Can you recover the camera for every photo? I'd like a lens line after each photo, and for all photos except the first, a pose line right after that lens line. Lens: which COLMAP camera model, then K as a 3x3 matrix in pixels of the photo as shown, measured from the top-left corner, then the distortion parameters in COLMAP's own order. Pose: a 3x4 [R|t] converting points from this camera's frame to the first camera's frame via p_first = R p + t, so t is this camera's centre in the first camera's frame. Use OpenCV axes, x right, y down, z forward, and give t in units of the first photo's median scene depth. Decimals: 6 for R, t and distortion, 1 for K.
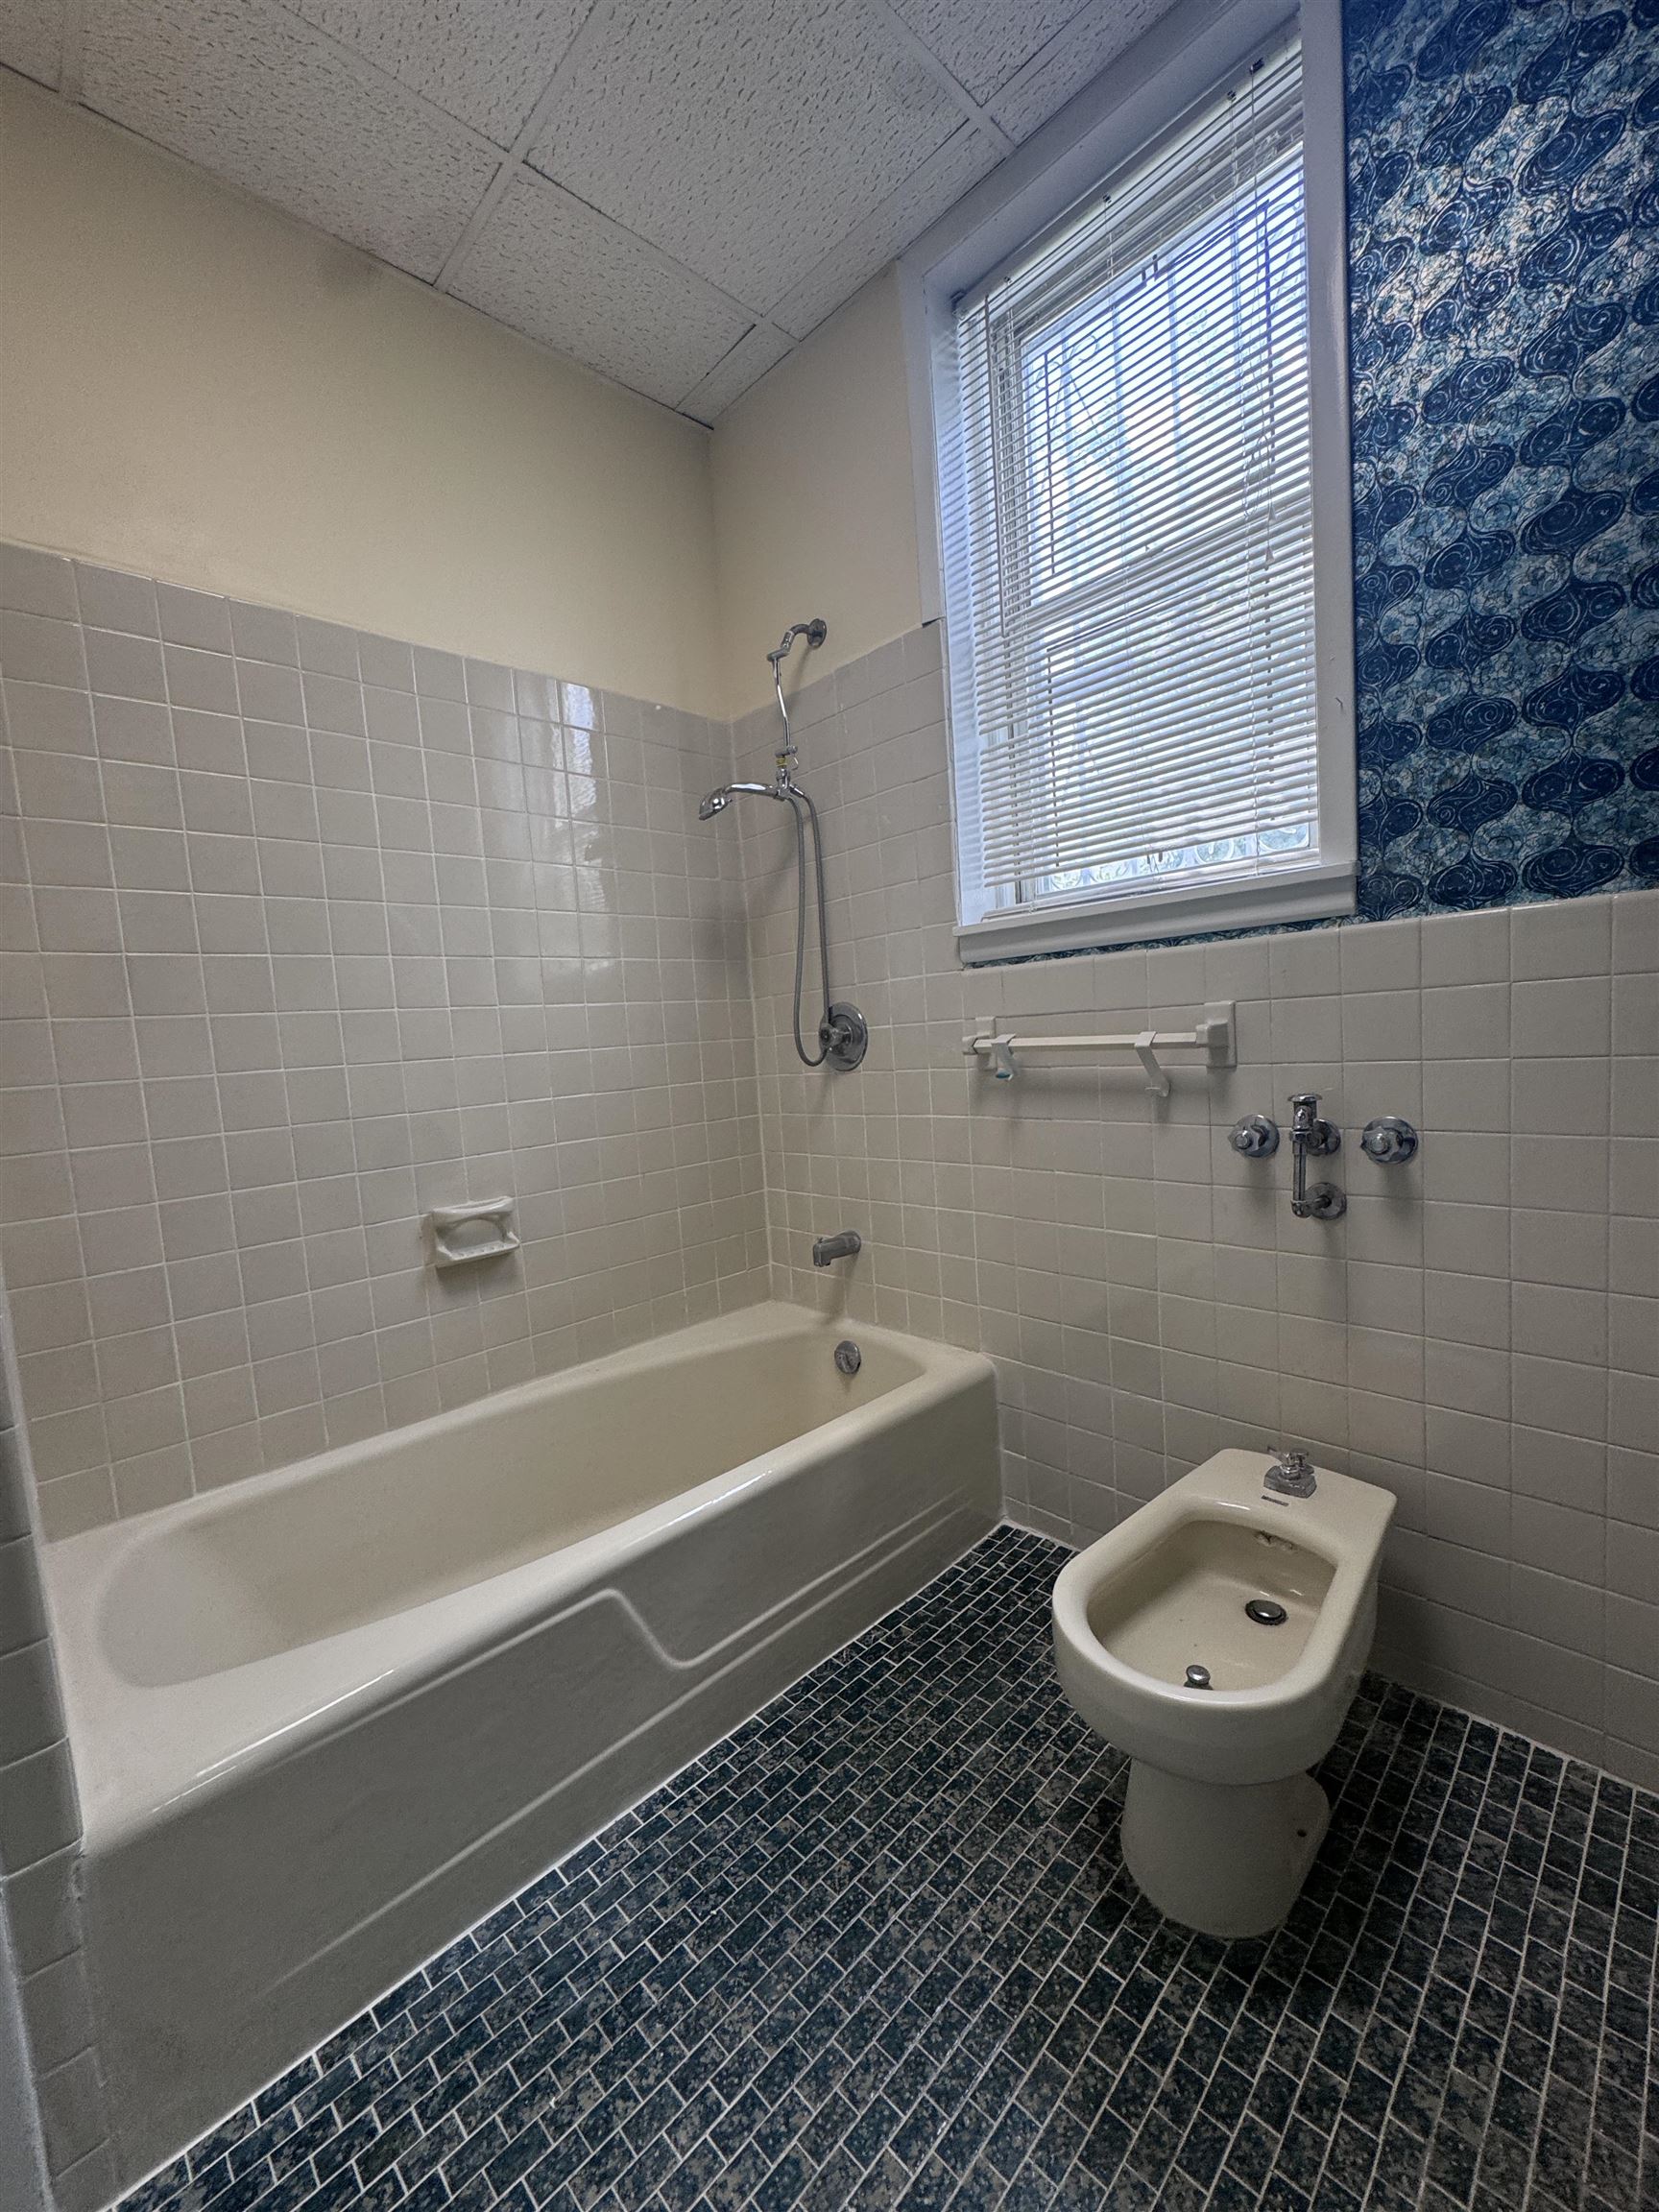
lens RADIAL K [[883.9, 0, 829.5], [0, 883.9, 1106.0], [0, 0, 1]] dist [-0.004860, 0.000710]
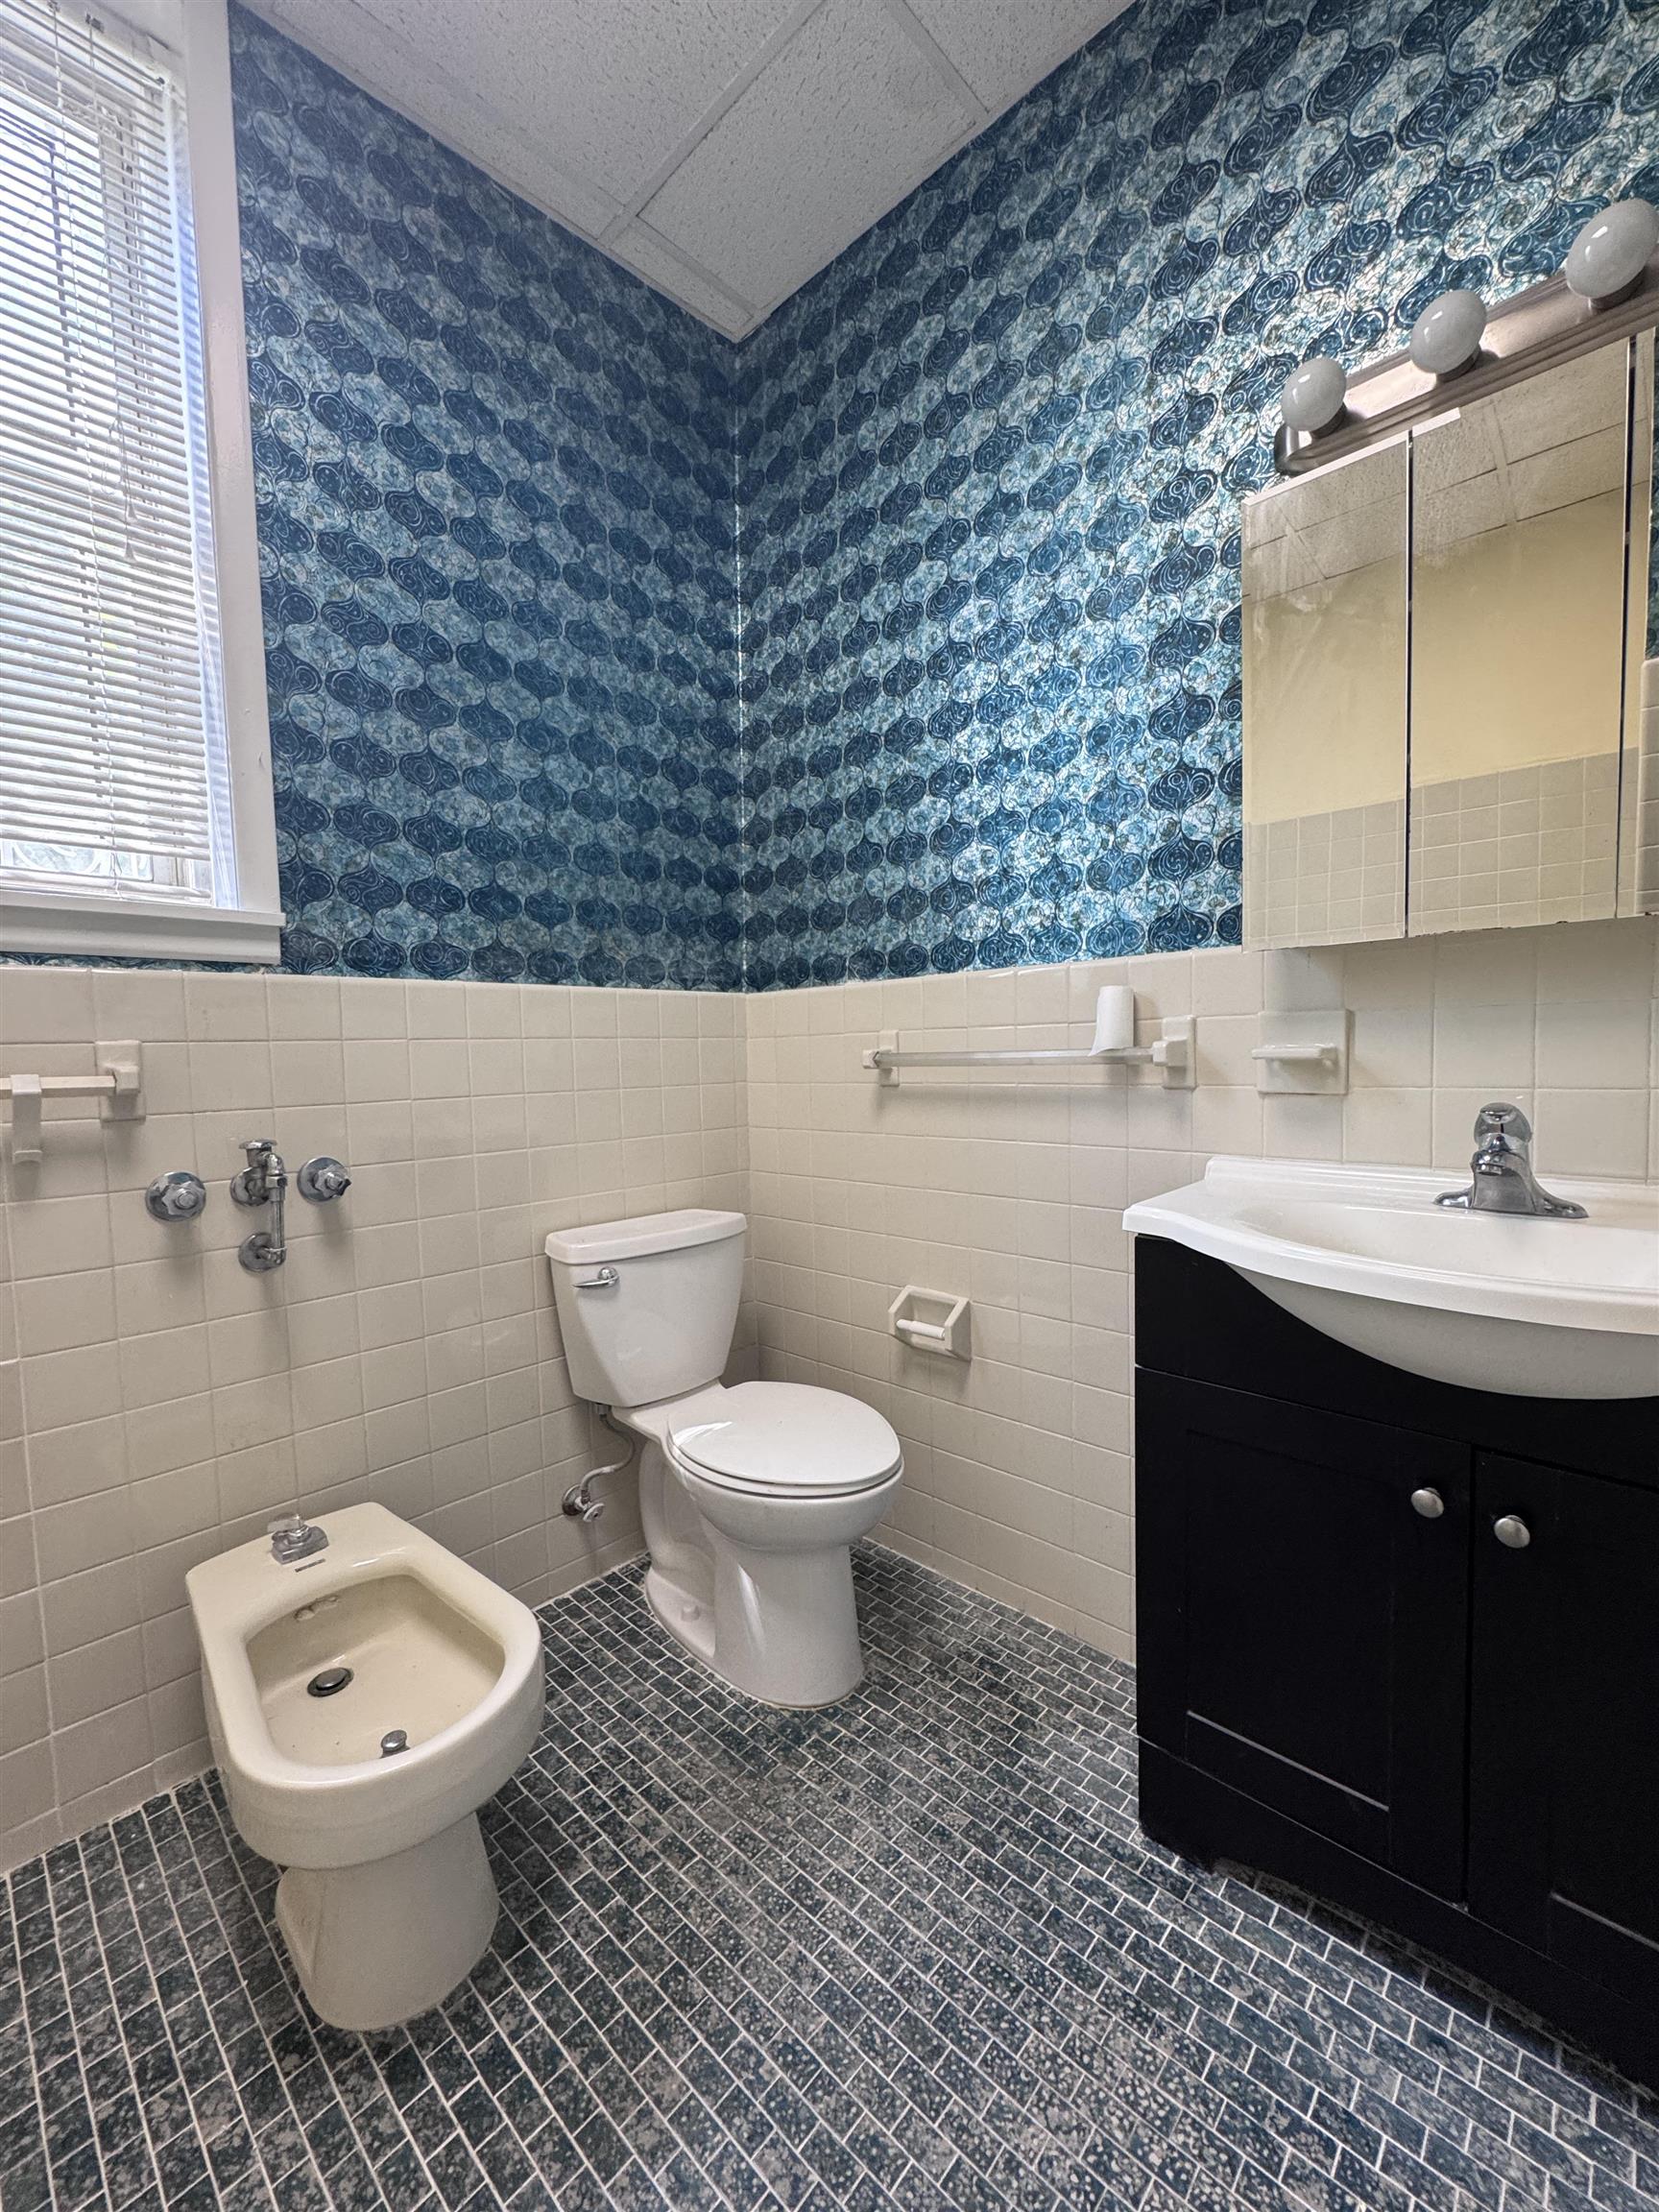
lens RADIAL K [[883.9, 0, 829.5], [0, 883.9, 1106.0], [0, 0, 1]] dist [-0.004860, 0.000710]
pose [[-0.040552, 0.007413, 0.999150, -0.495917], [0.113431, 0.993542, -0.002768, 0.024536], [-0.992718, 0.113222, -0.041131, 0.455206]]
